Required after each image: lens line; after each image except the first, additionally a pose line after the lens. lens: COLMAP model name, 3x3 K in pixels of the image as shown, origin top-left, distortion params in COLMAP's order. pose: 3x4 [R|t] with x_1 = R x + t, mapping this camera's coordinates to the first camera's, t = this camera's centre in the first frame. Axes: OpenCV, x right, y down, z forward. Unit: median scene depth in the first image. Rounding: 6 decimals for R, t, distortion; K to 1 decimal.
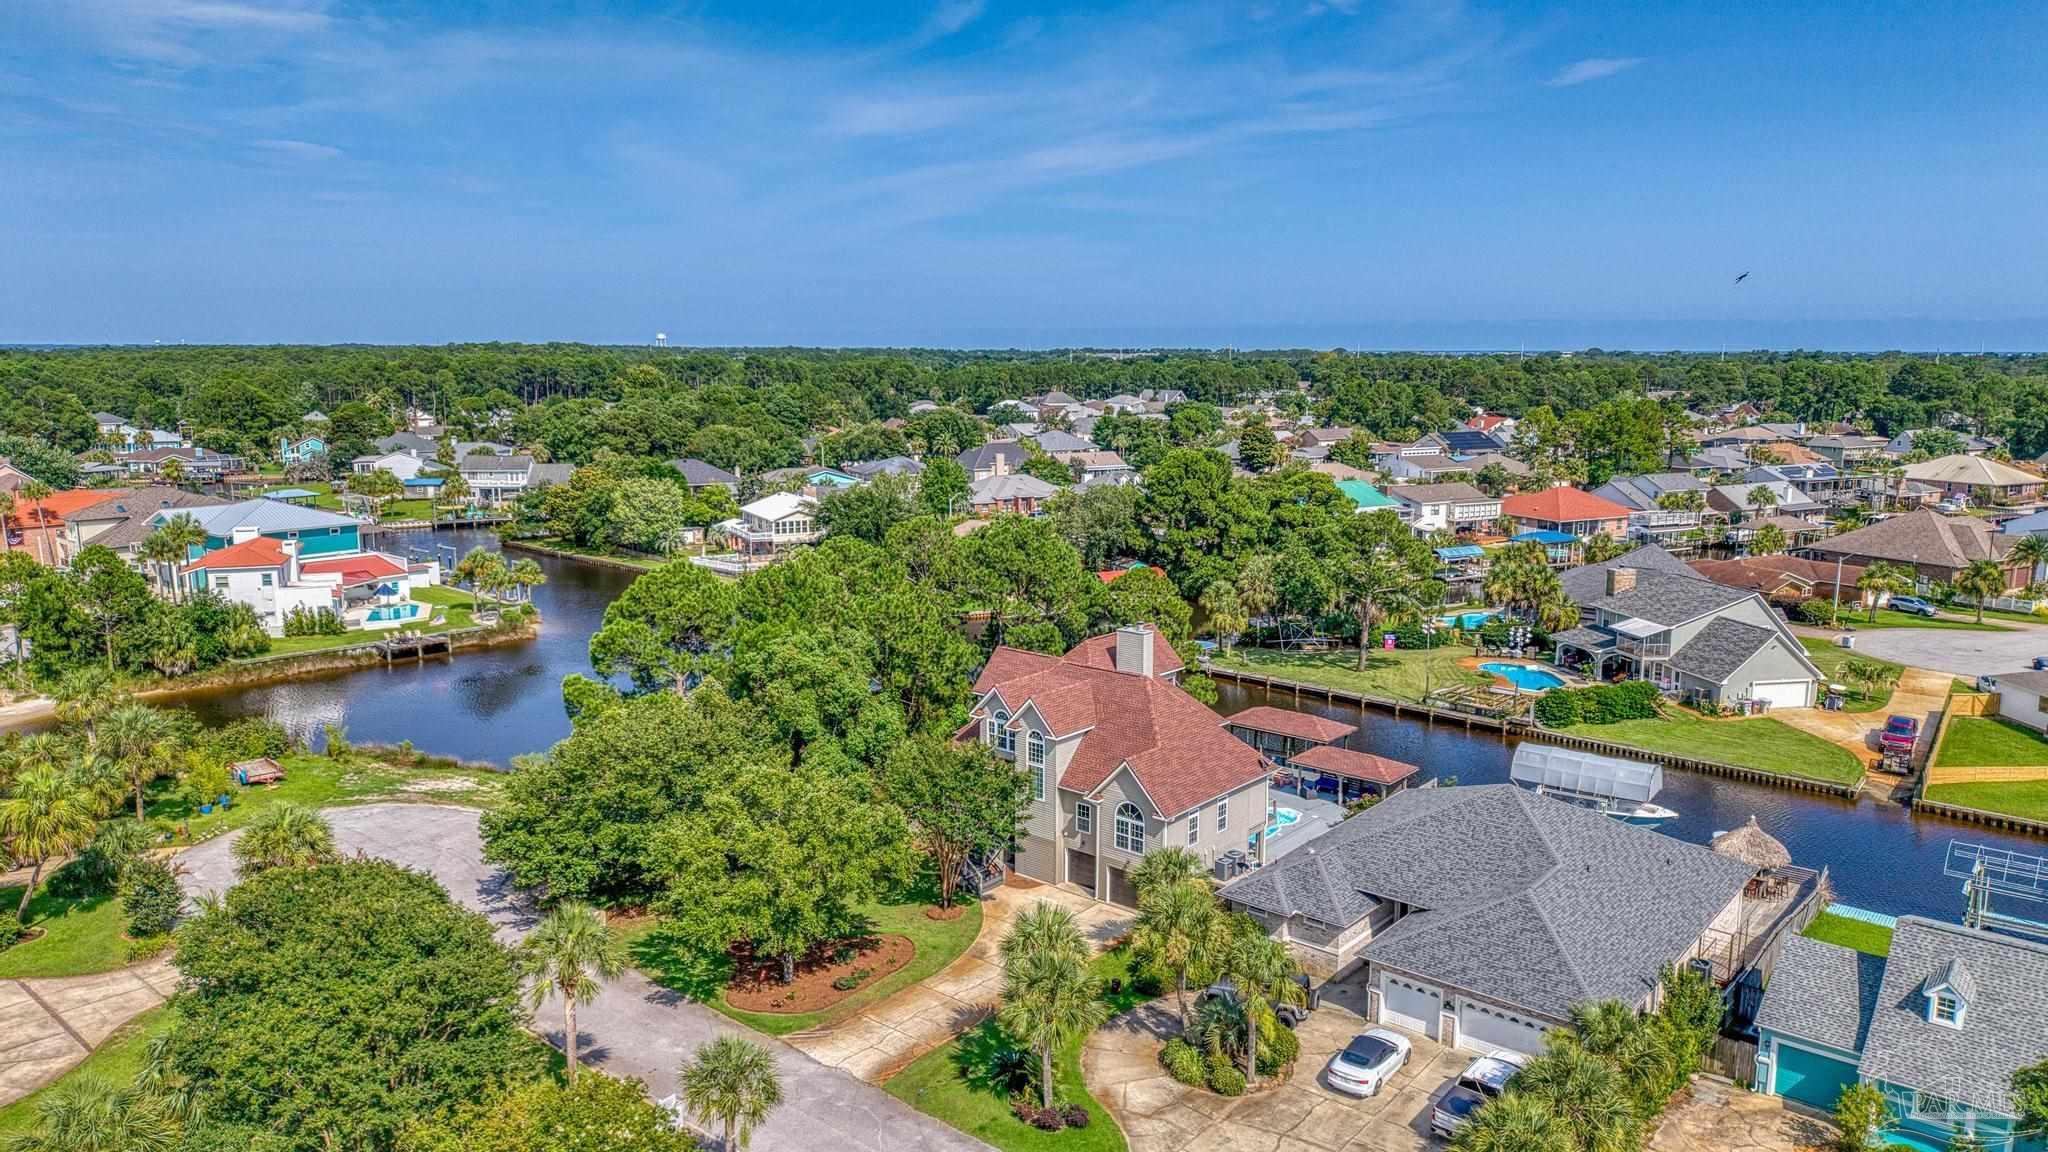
lens RADIAL K [[1376.9, 0, 1024.0], [0, 1376.9, 576.0], [0, 0, 1]] dist [0.035363, -0.037374]
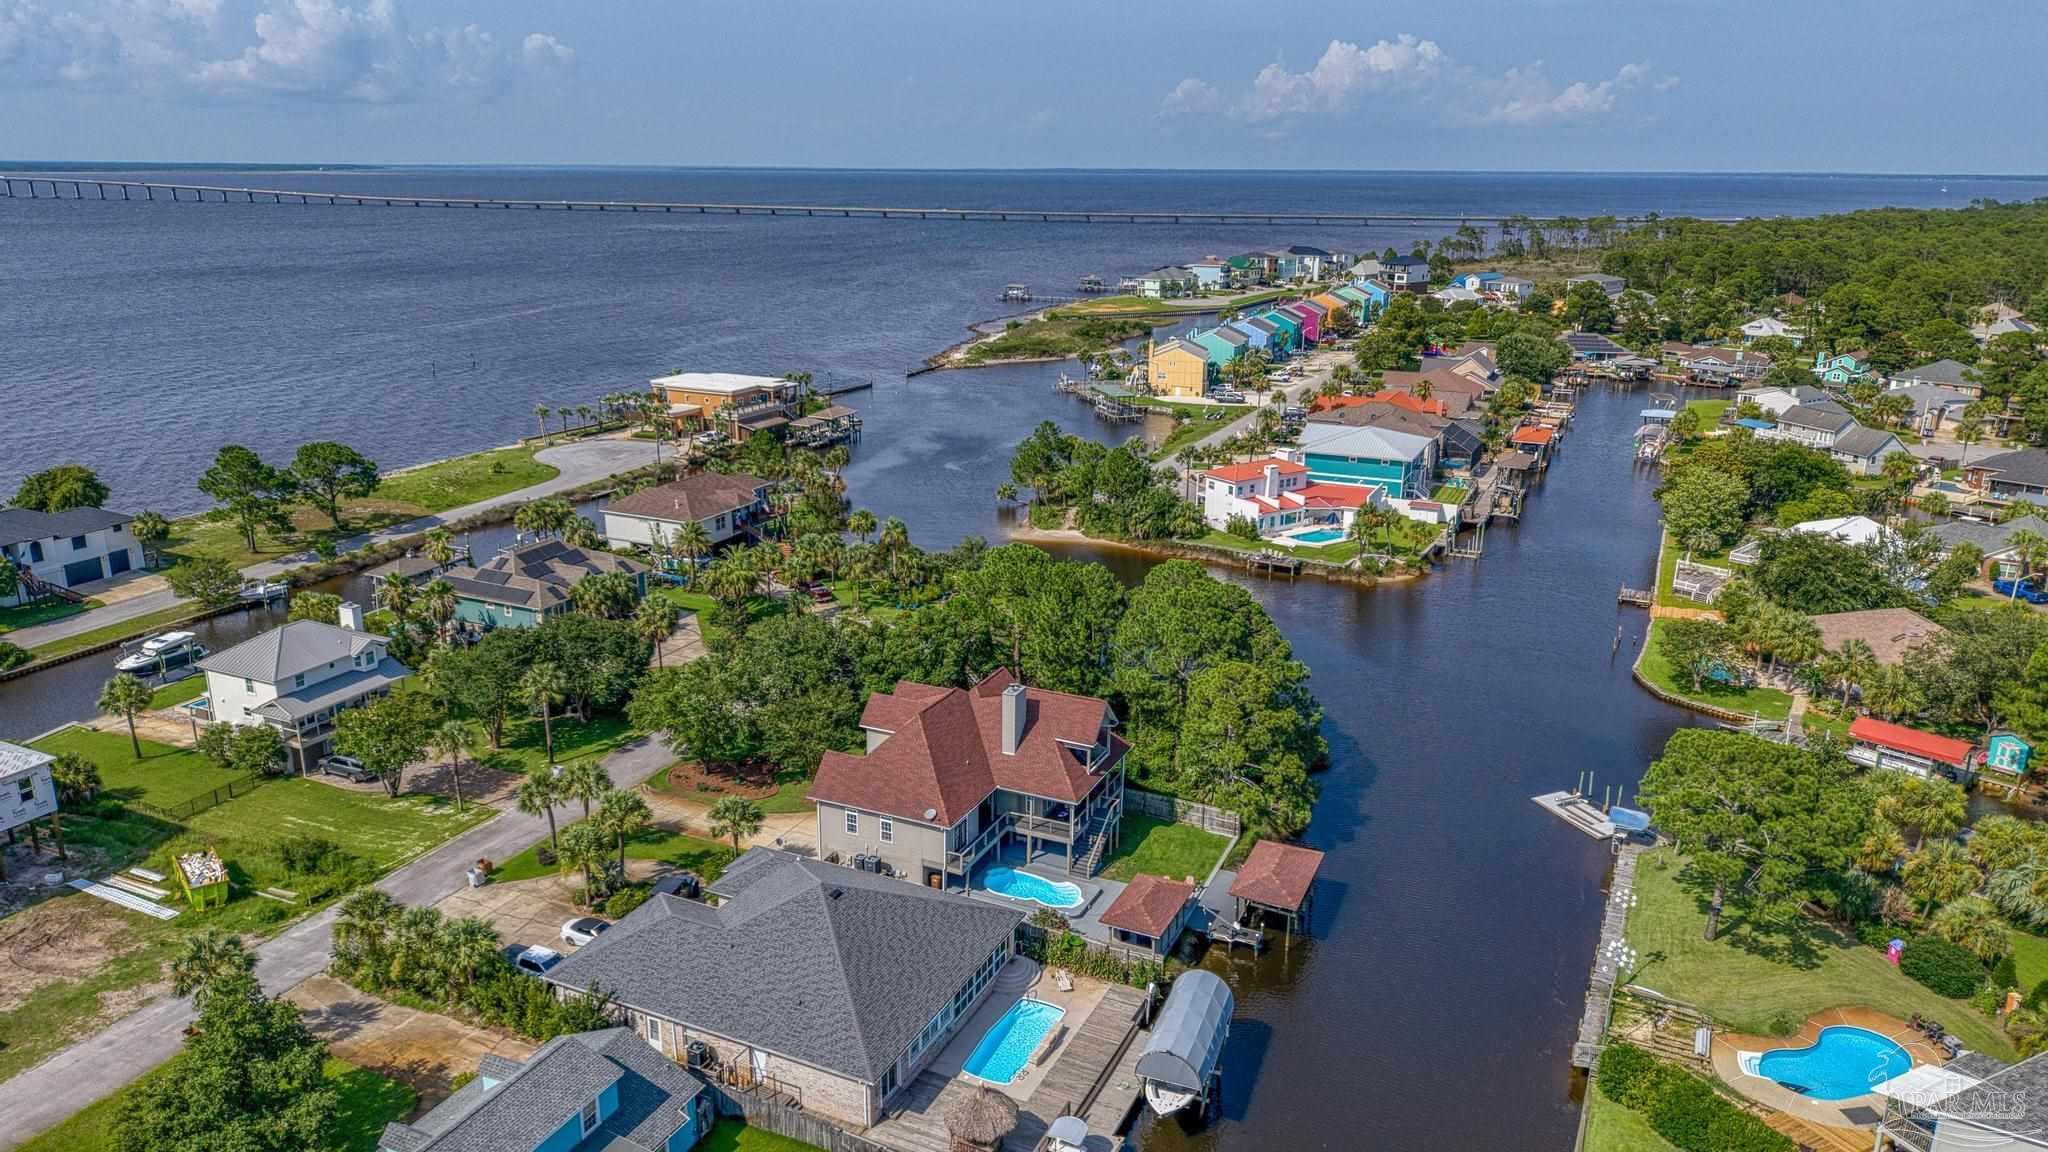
lens RADIAL K [[1373.2, 0, 1019.0], [0, 1373.2, 574.5], [0, 0, 1]] dist [0.045966, -0.051865]
pose [[0.260023, 0.274670, -0.925713, 1.096209], [-0.165531, 0.957177, 0.237509, -0.323630], [0.951308, 0.091476, 0.294355, 0.595010]]
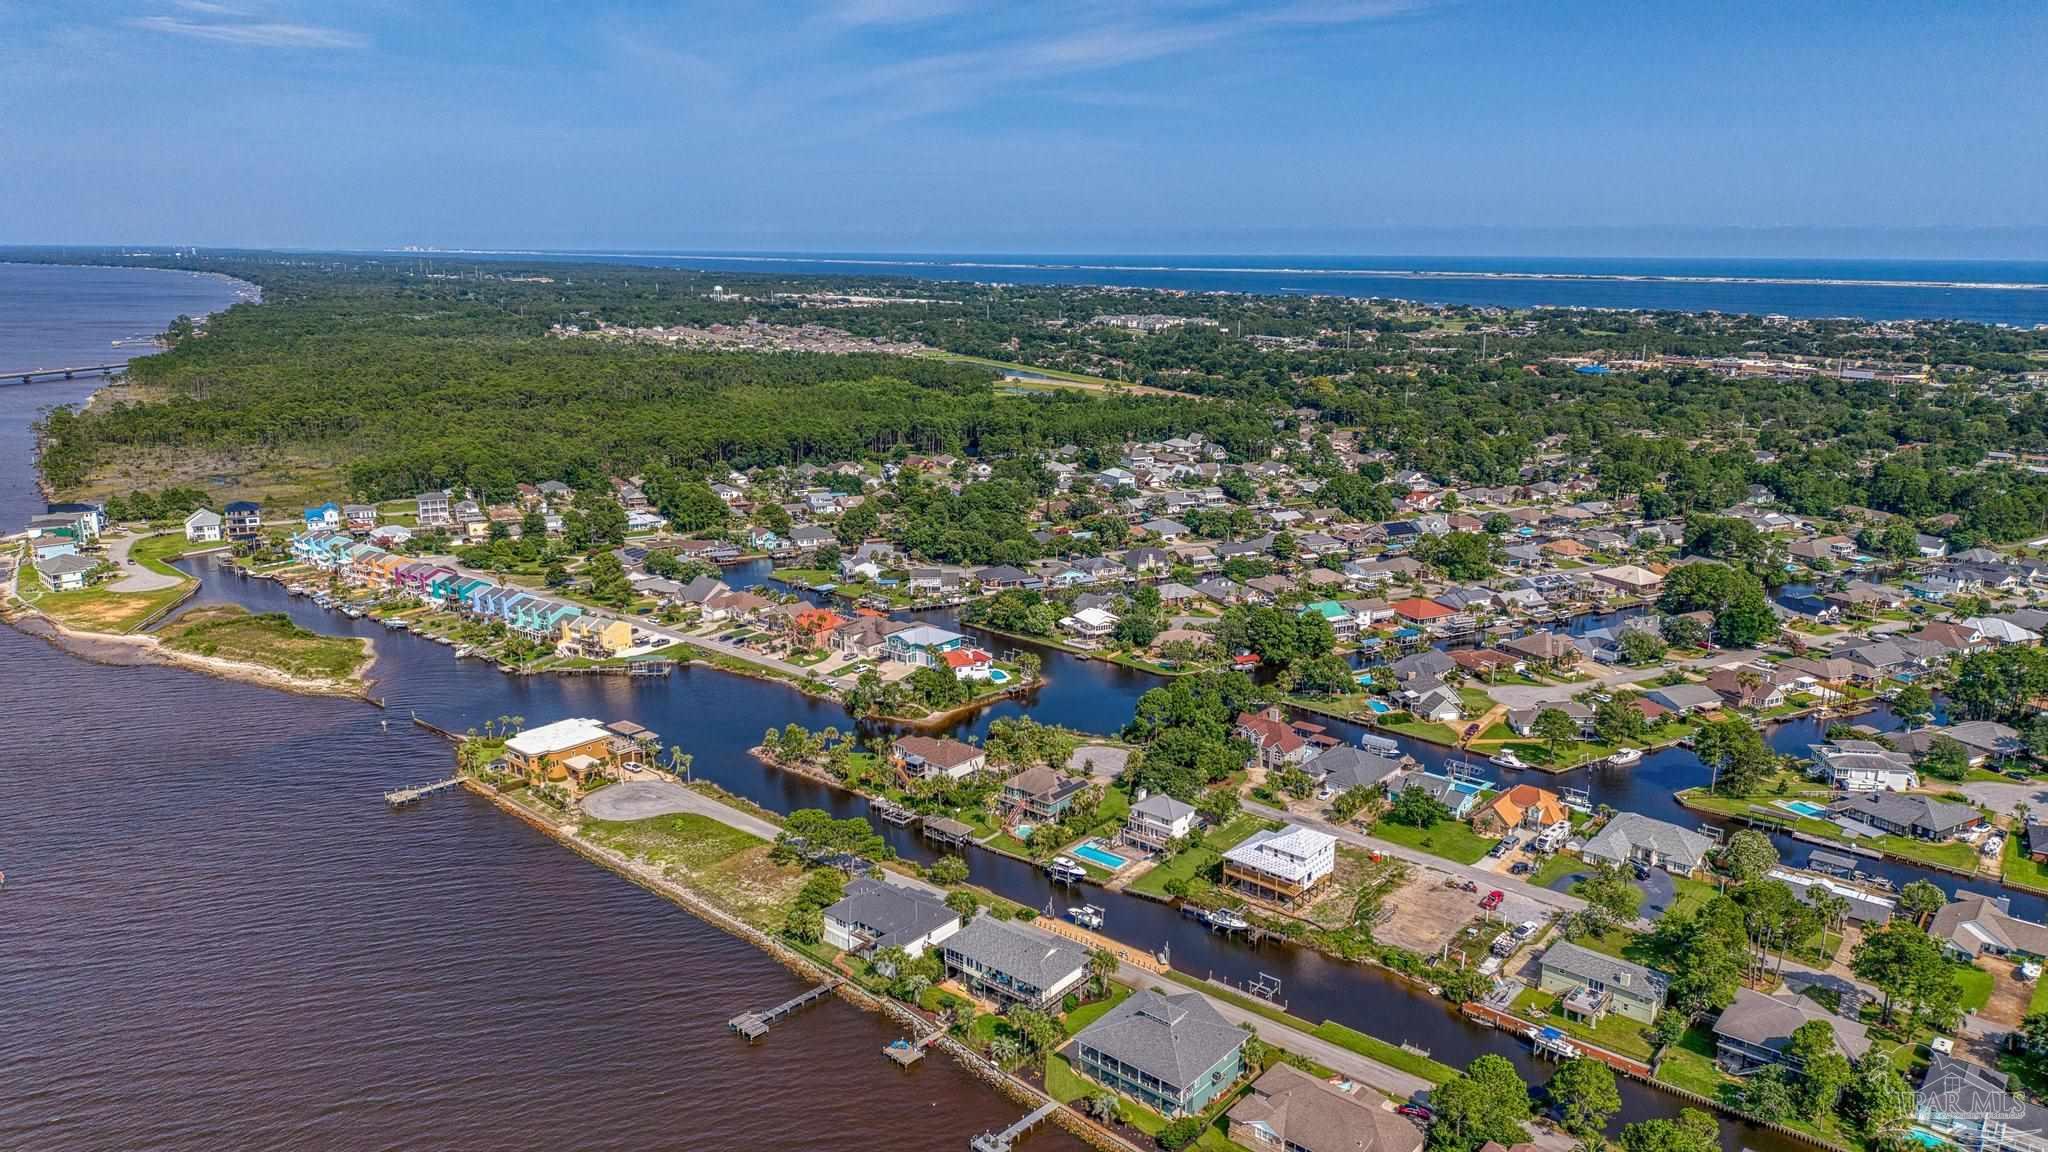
lens RADIAL K [[1373.2, 0, 1019.0], [0, 1373.2, 574.5], [0, 0, 1]] dist [0.045966, -0.051865]
pose [[0.999980, 0.004518, 0.004492, -0.694459], [-0.004810, 0.997731, 0.067160, -0.627205], [-0.004178, -0.067181, 0.997732, -3.069273]]
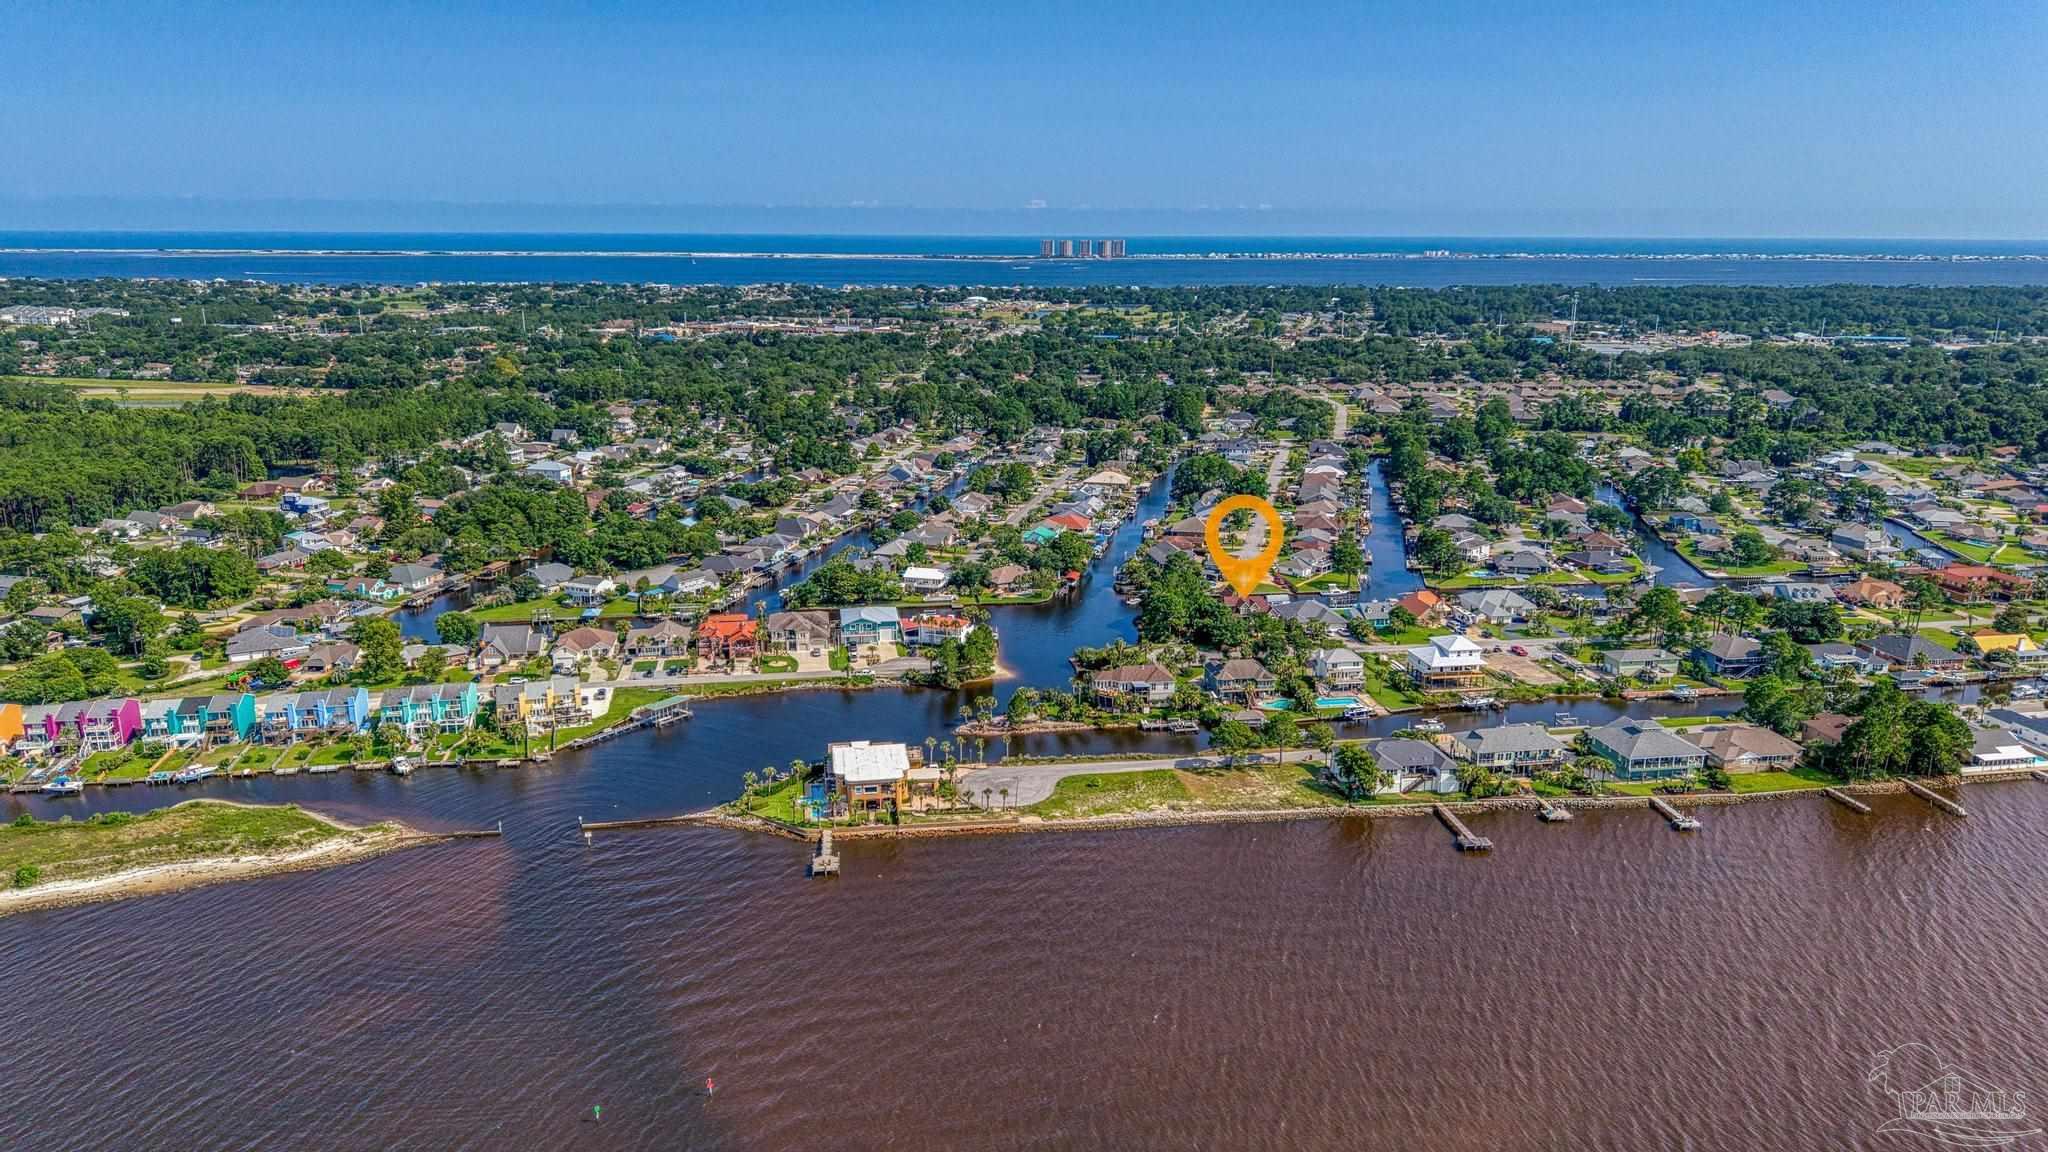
lens RADIAL K [[1376.9, 0, 1024.0], [0, 1376.9, 576.0], [0, 0, 1]] dist [0.035363, -0.037374]
pose [[0.647635, -0.187080, 0.738627, -4.314112], [0.125346, 0.982341, 0.138904, -0.834425], [-0.751570, 0.002625, 0.659648, -1.892089]]
